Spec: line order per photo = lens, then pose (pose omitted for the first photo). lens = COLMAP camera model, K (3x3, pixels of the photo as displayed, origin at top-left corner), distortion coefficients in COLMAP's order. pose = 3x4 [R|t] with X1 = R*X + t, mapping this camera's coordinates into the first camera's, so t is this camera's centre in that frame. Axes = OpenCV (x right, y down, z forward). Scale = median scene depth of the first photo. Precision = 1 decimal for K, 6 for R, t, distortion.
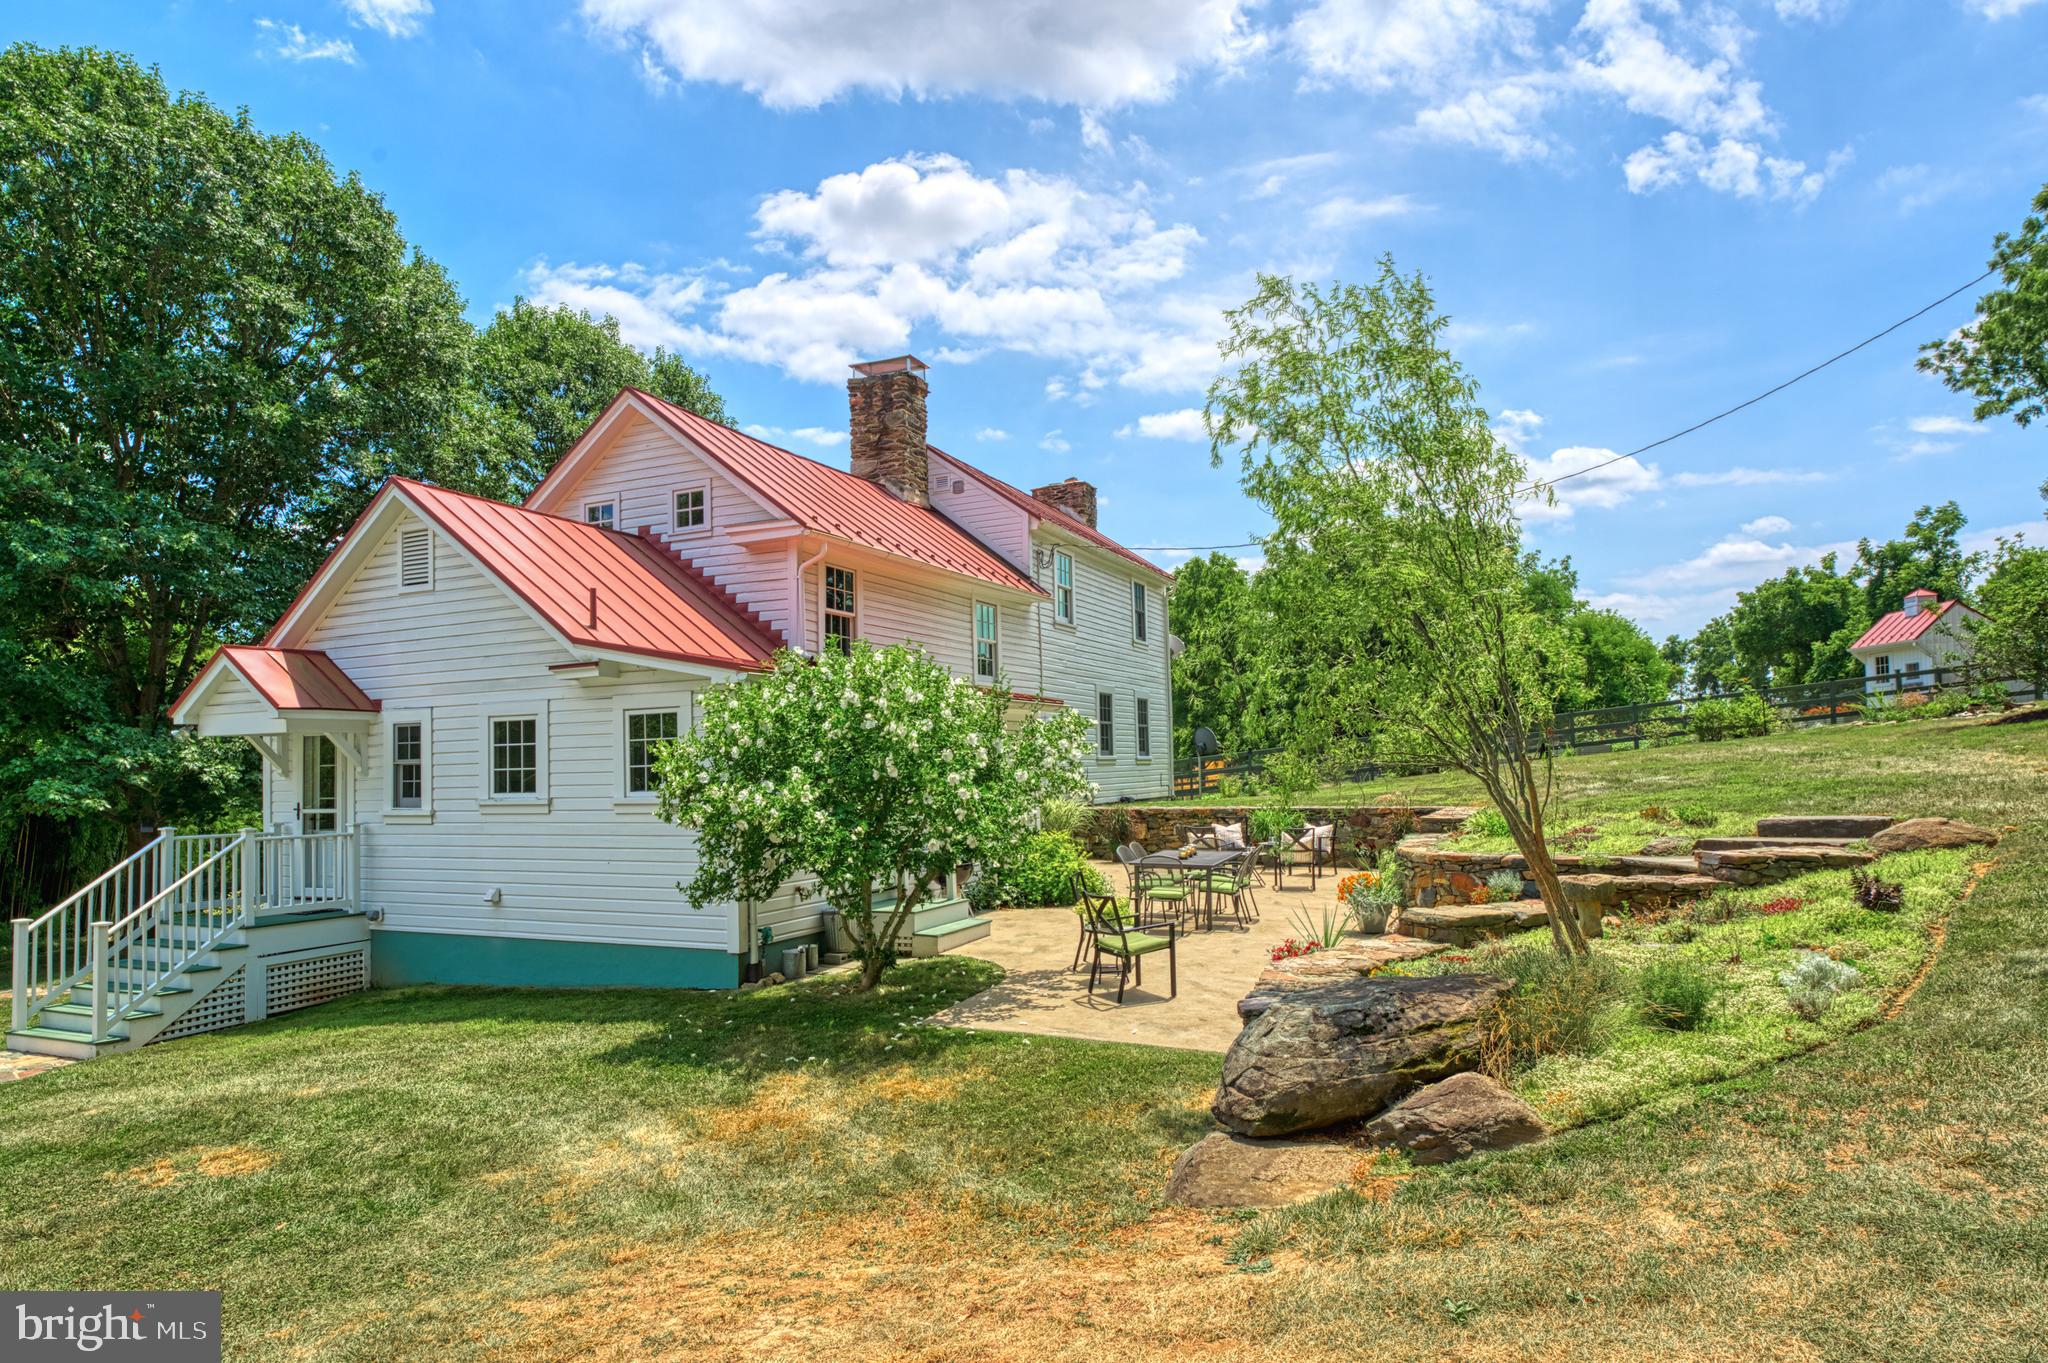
lens RADIAL K [[1187.7, 0, 1024.0], [0, 1187.7, 681.5], [0, 0, 1]] dist [-0.000196, -0.048697]
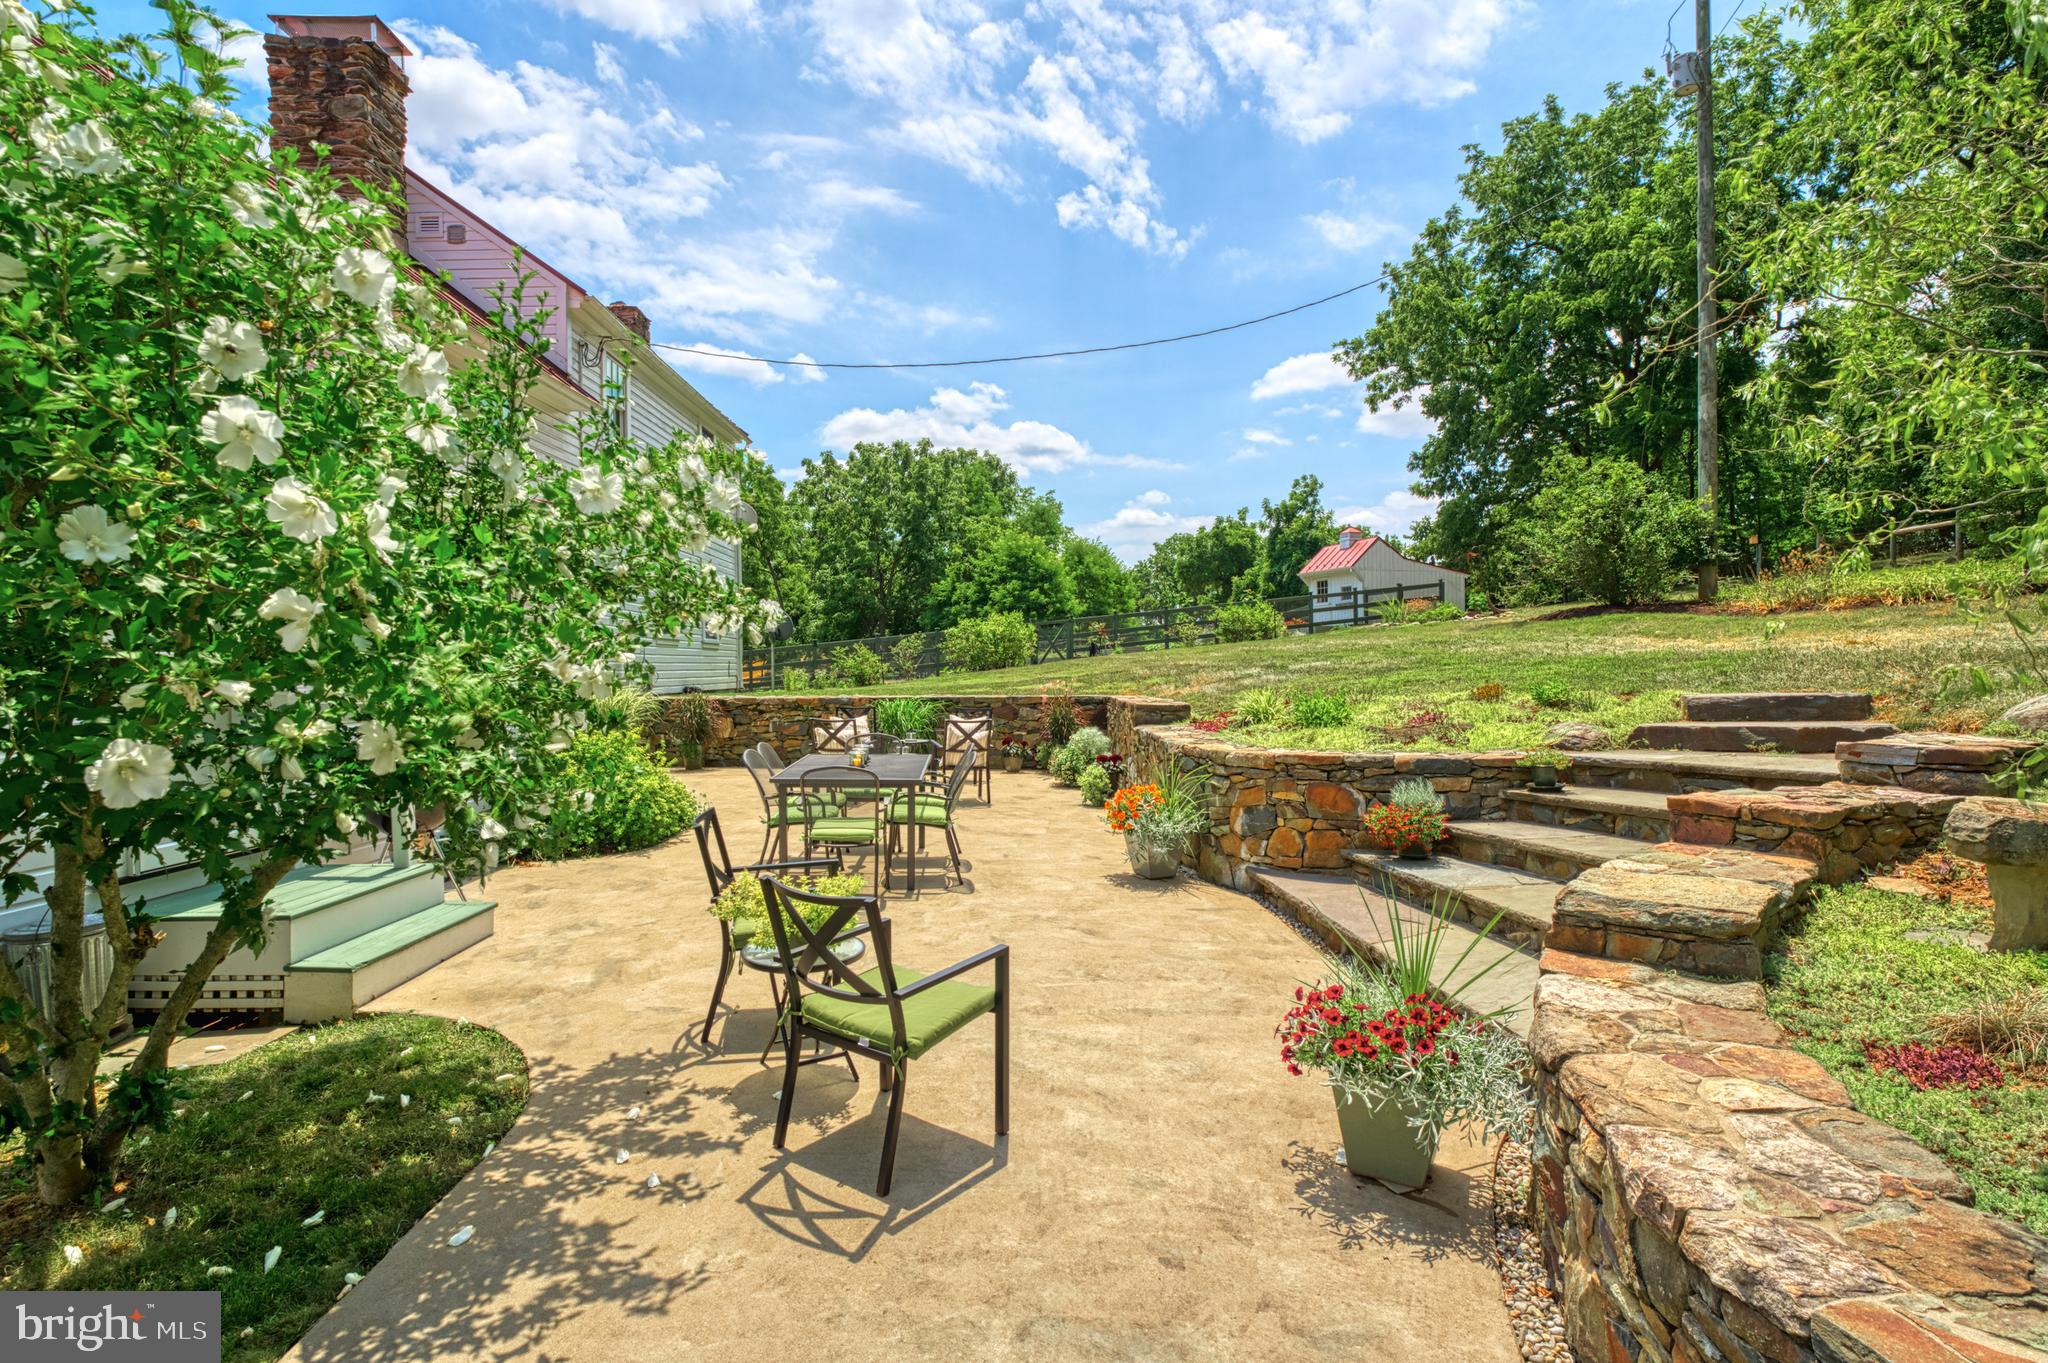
lens RADIAL K [[980.1, 0, 954.4], [0, 980.1, 724.5], [0, 0, 1]] dist [0.003523, 0.000045]
pose [[0.921534, -0.008602, 0.388203, -0.002205], [-0.036390, 0.993441, 0.108397, 0.018600], [-0.386589, -0.114018, 0.915177, 0.137248]]
